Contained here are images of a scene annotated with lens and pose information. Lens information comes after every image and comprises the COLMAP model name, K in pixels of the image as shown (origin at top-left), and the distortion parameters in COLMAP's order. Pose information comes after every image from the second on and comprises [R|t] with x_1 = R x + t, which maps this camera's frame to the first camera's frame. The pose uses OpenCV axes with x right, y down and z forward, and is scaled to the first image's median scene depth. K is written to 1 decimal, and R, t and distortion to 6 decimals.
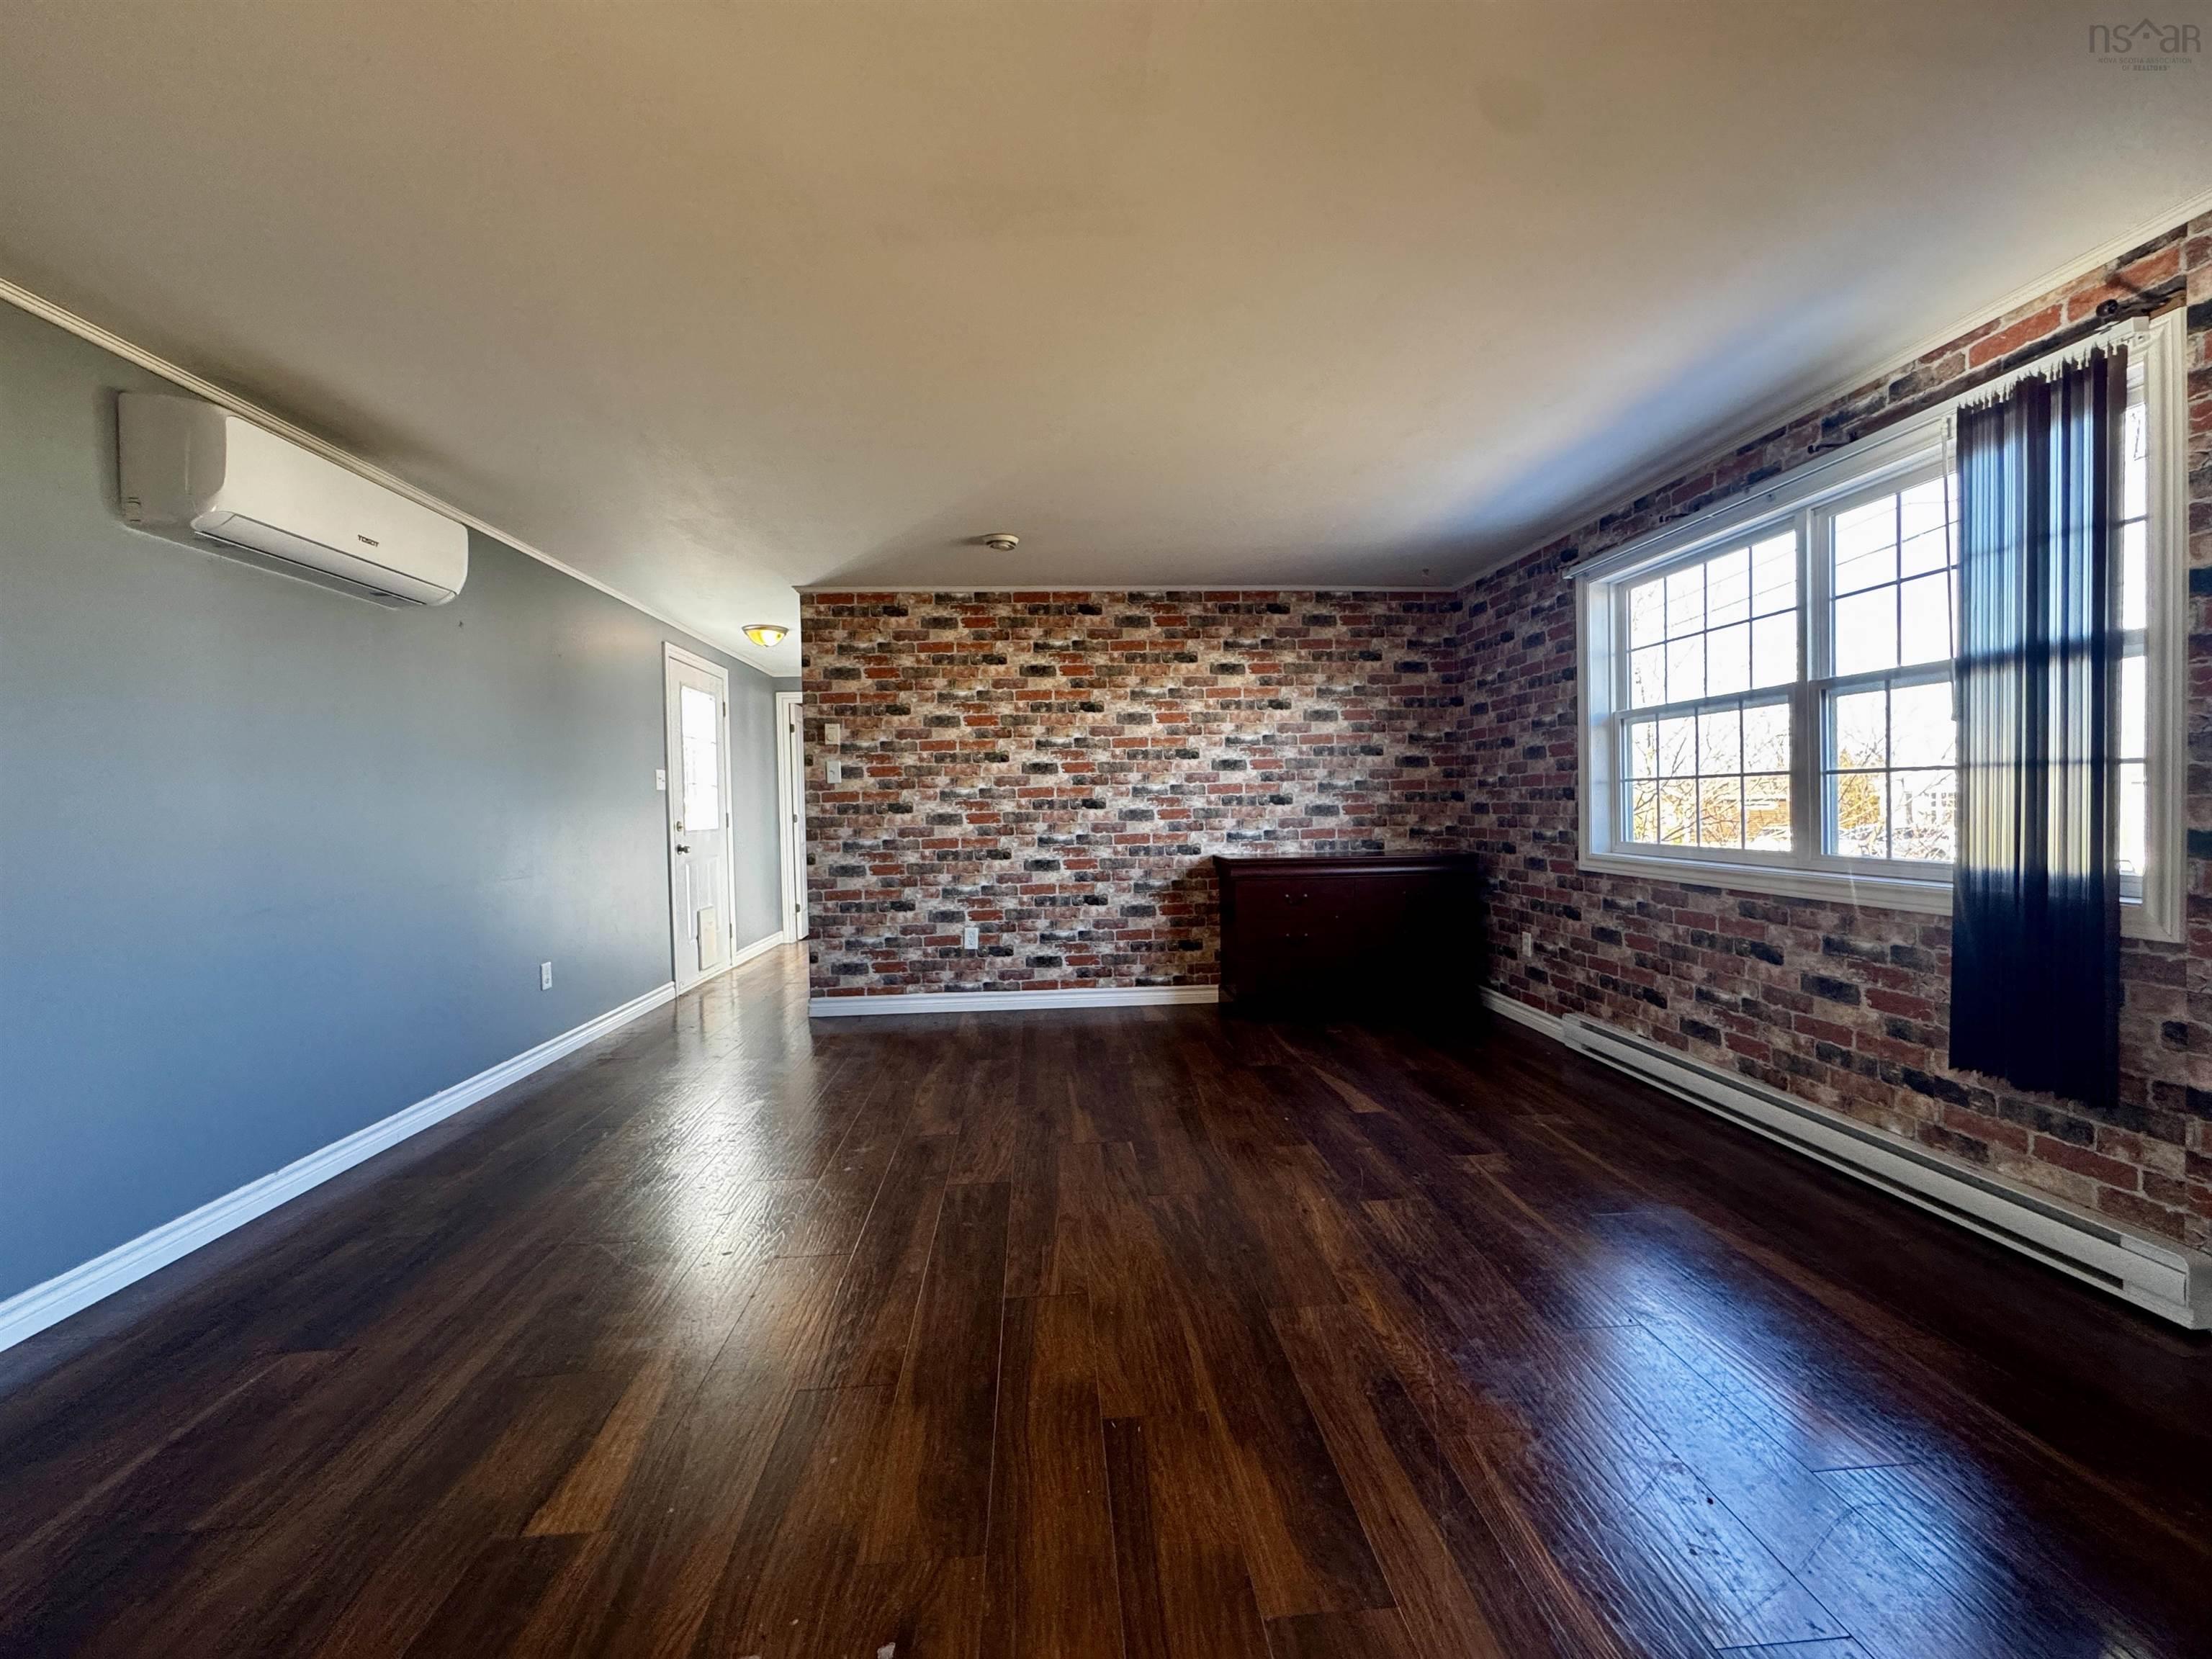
lens RADIAL K [[882.9, 0, 1105.6], [0, 882.9, 823.8], [0, 0, 1]] dist [0.000910, 0.000459]
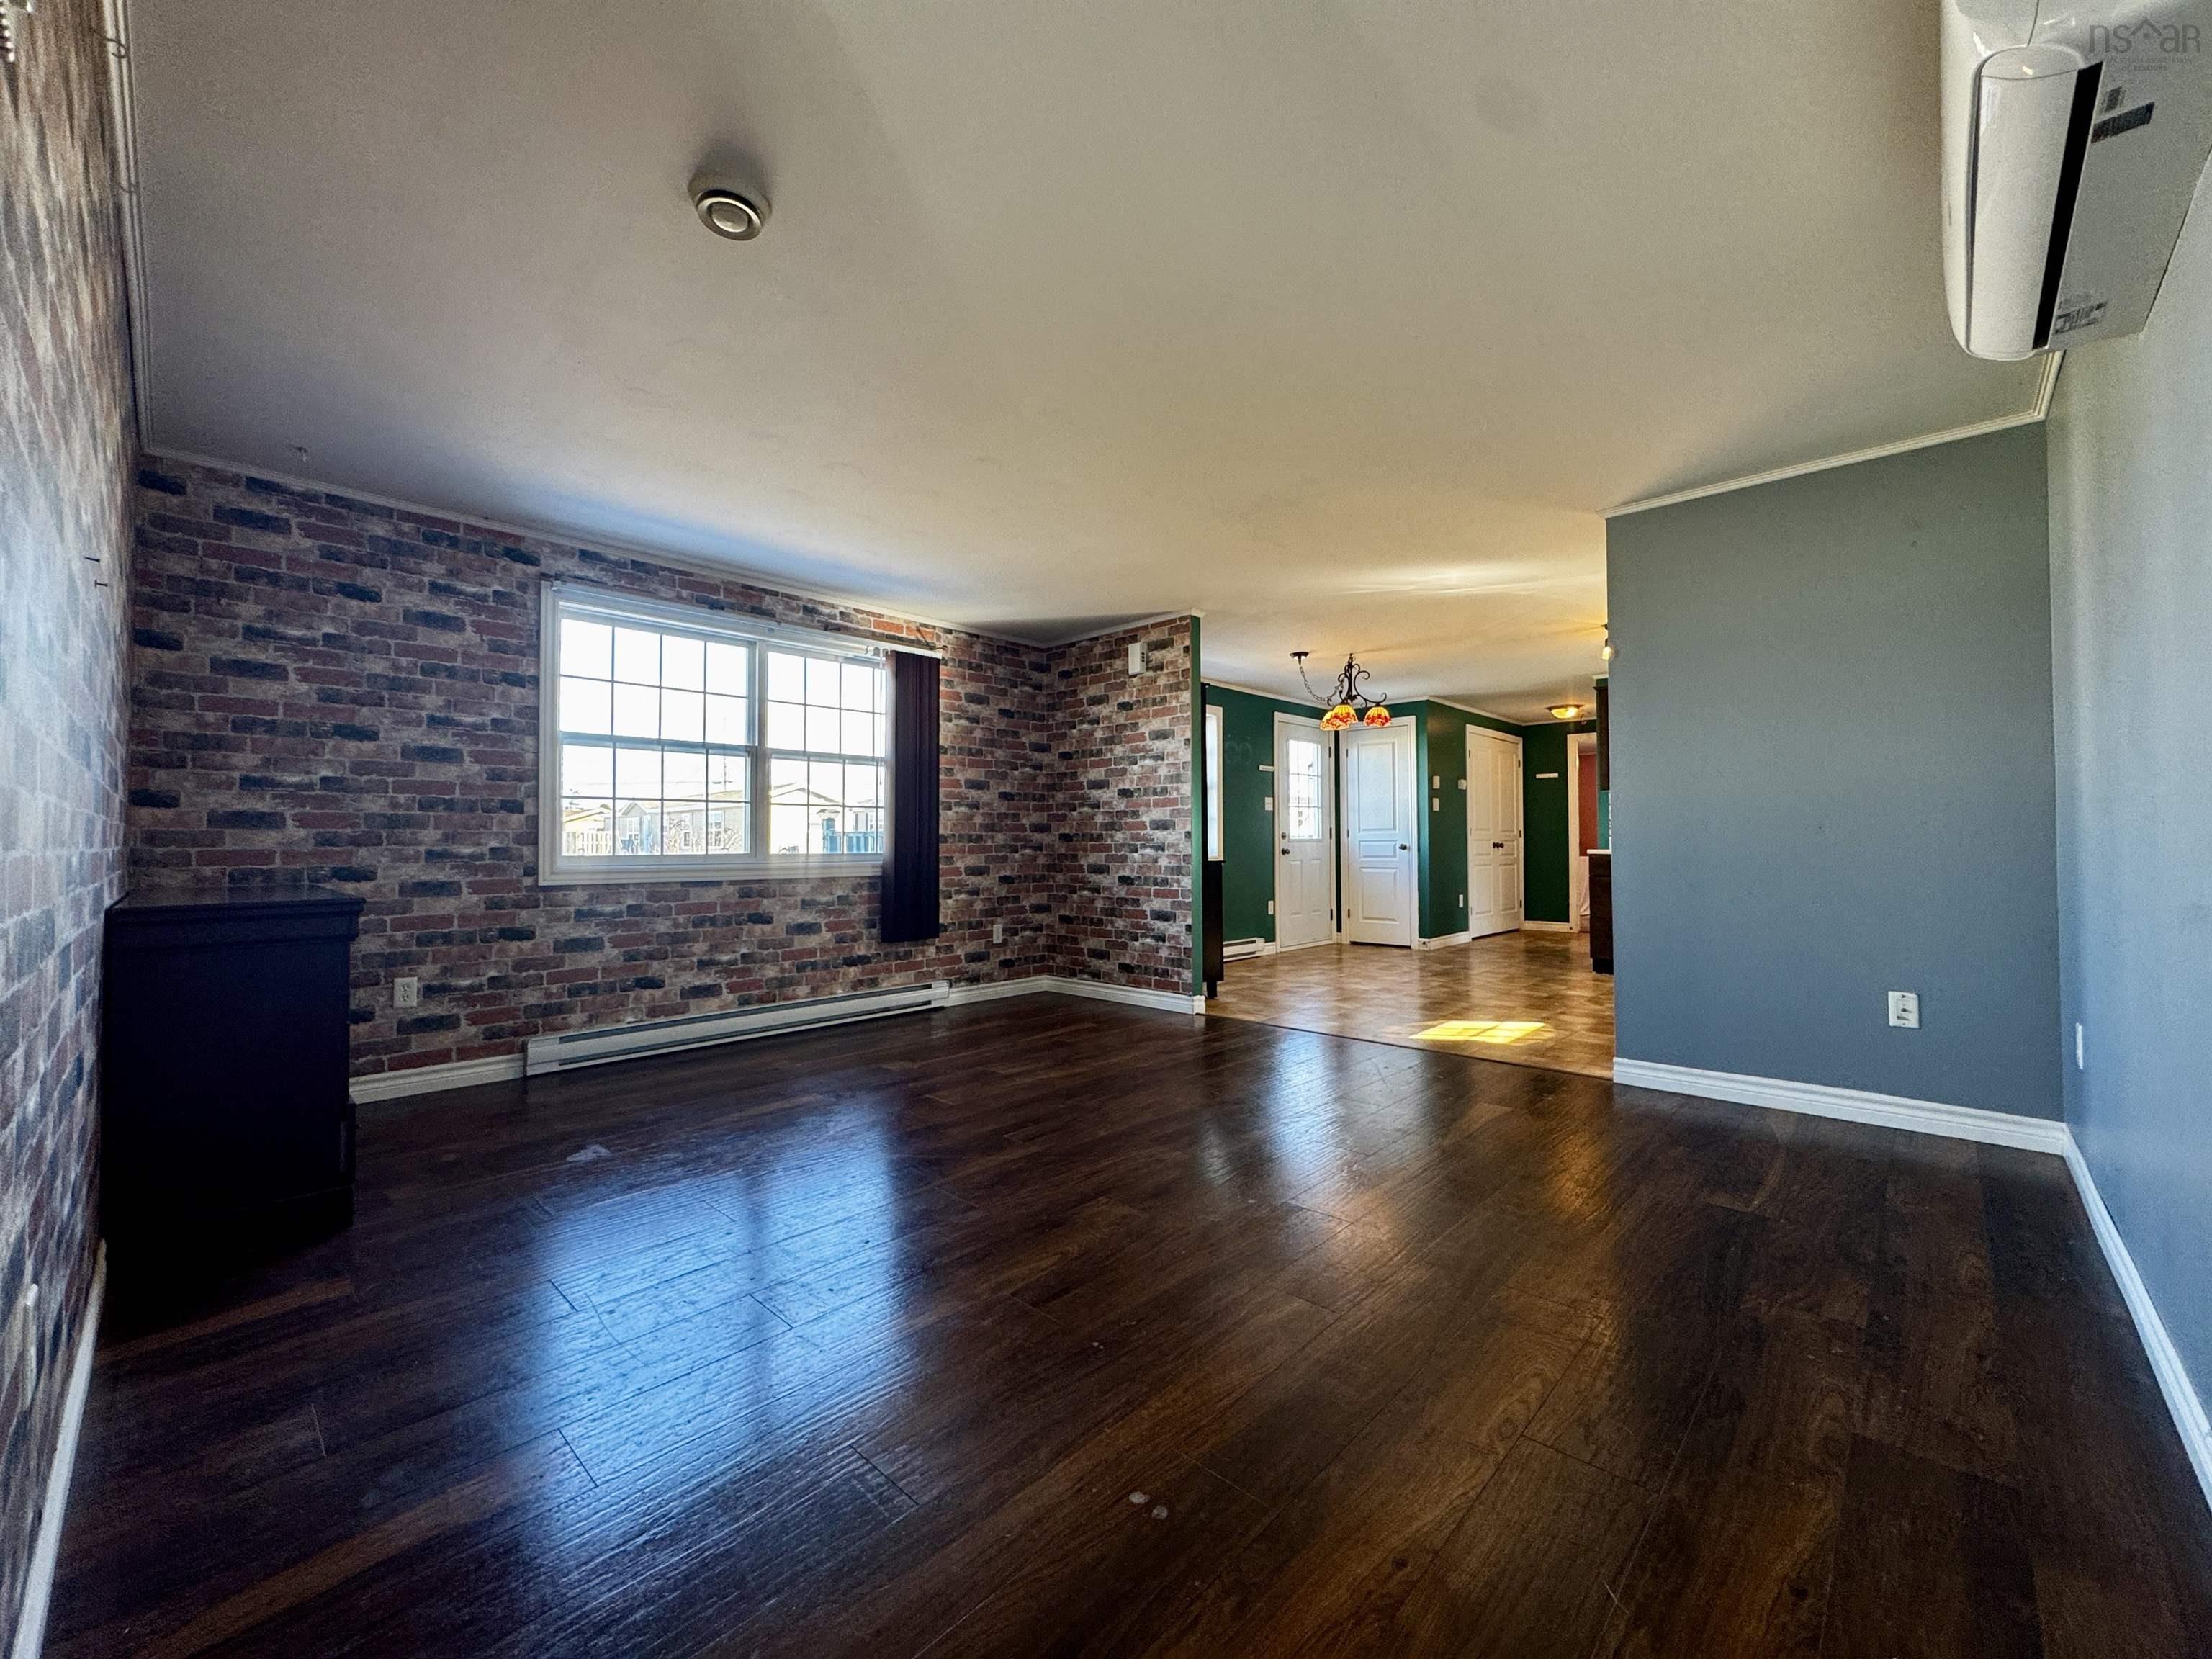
lens RADIAL K [[882.9, 0, 1105.6], [0, 882.9, 823.8], [0, 0, 1]] dist [0.000910, 0.000459]
pose [[-0.672471, 0.038933, 0.739099, -0.742934], [0.034219, 0.999183, -0.021499, 0.032608], [-0.739332, 0.010834, -0.673254, 1.475162]]
